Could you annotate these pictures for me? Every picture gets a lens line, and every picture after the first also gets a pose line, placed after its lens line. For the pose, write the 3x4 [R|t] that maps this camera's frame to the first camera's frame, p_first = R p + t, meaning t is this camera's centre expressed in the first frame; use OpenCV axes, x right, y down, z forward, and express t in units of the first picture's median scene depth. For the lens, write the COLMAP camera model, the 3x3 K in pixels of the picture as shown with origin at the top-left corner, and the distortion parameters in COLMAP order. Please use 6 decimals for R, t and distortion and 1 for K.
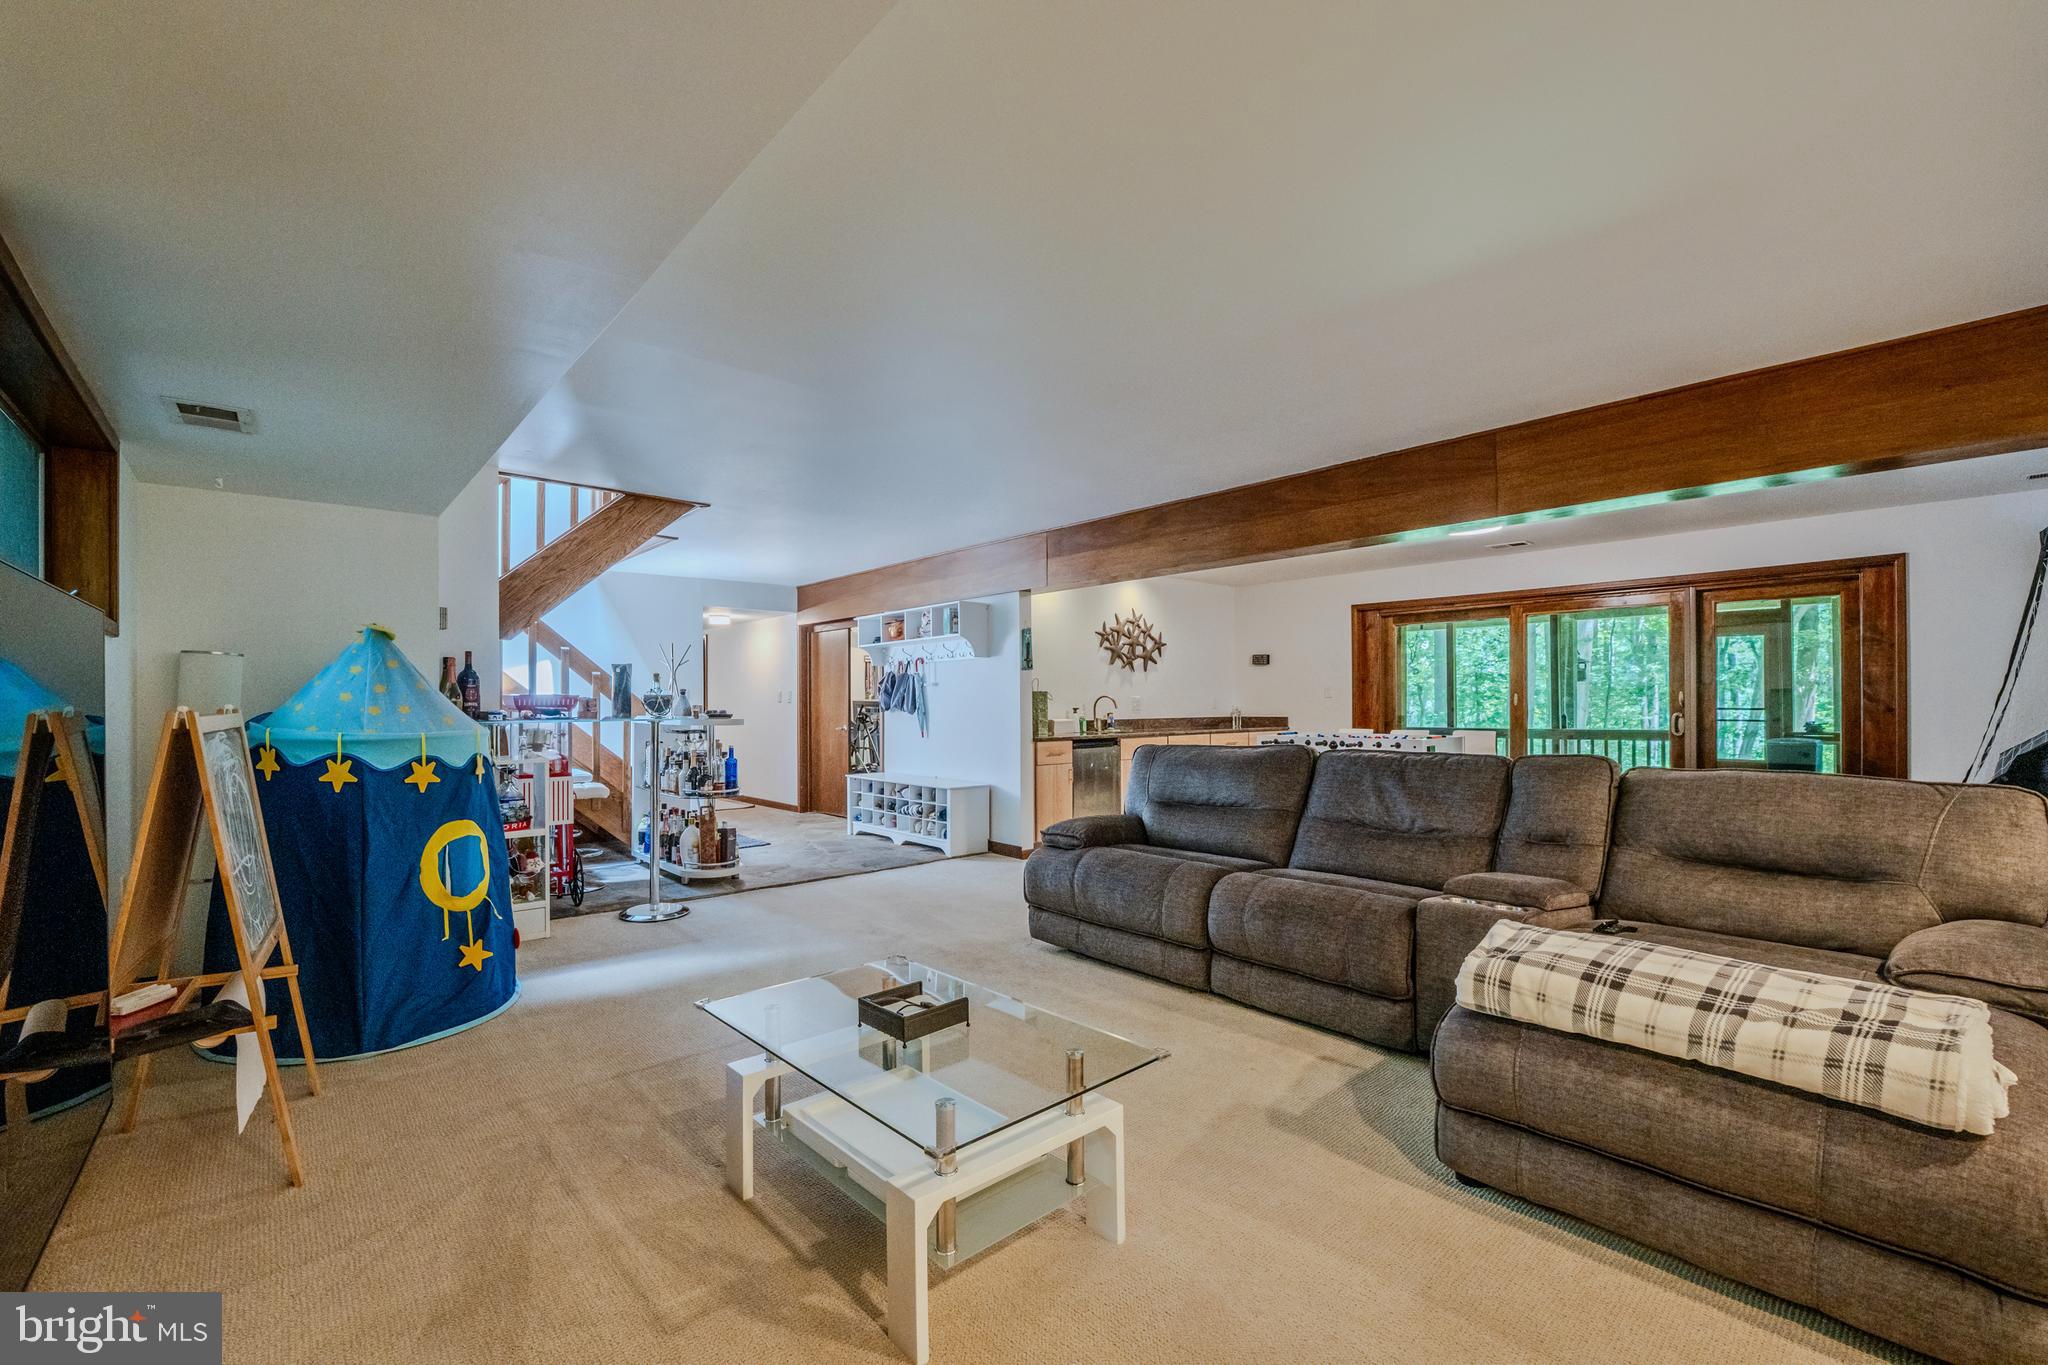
lens RADIAL K [[859.0, 0, 1018.3], [0, 859.0, 680.0], [0, 0, 1]] dist [-0.023983, 0.000192]
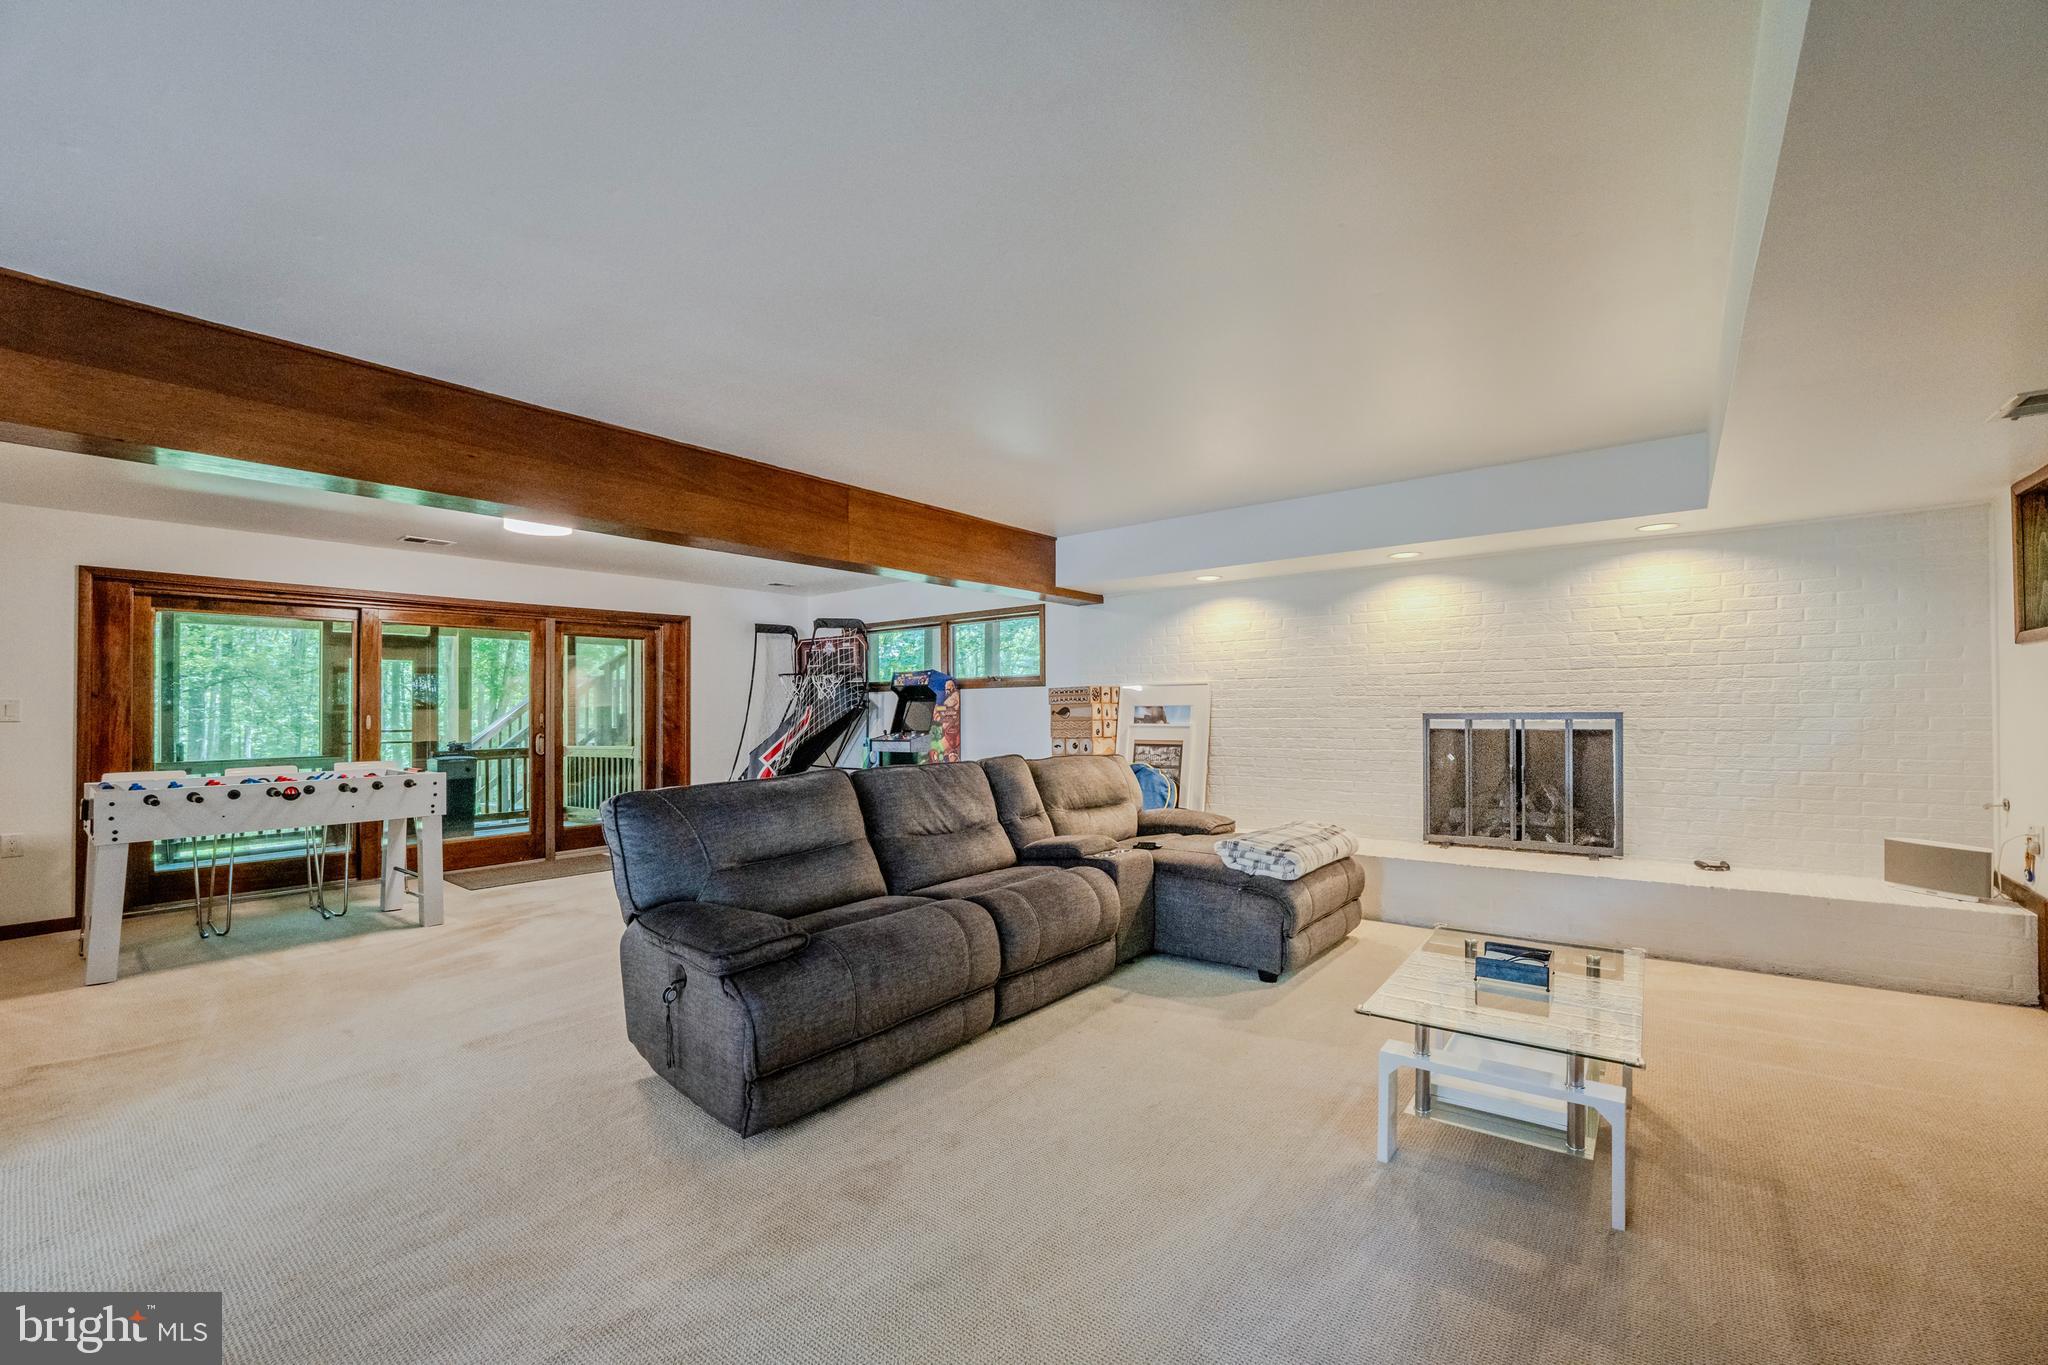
lens RADIAL K [[844.1, 0, 1027.8], [0, 844.1, 687.4], [0, 0, 1]] dist [-0.016936, 0.000423]
pose [[-0.166869, 0.034241, 0.985384, -0.295540], [-0.014328, 0.999207, -0.037147, 0.008897], [-0.985875, -0.020317, -0.166246, 0.459488]]
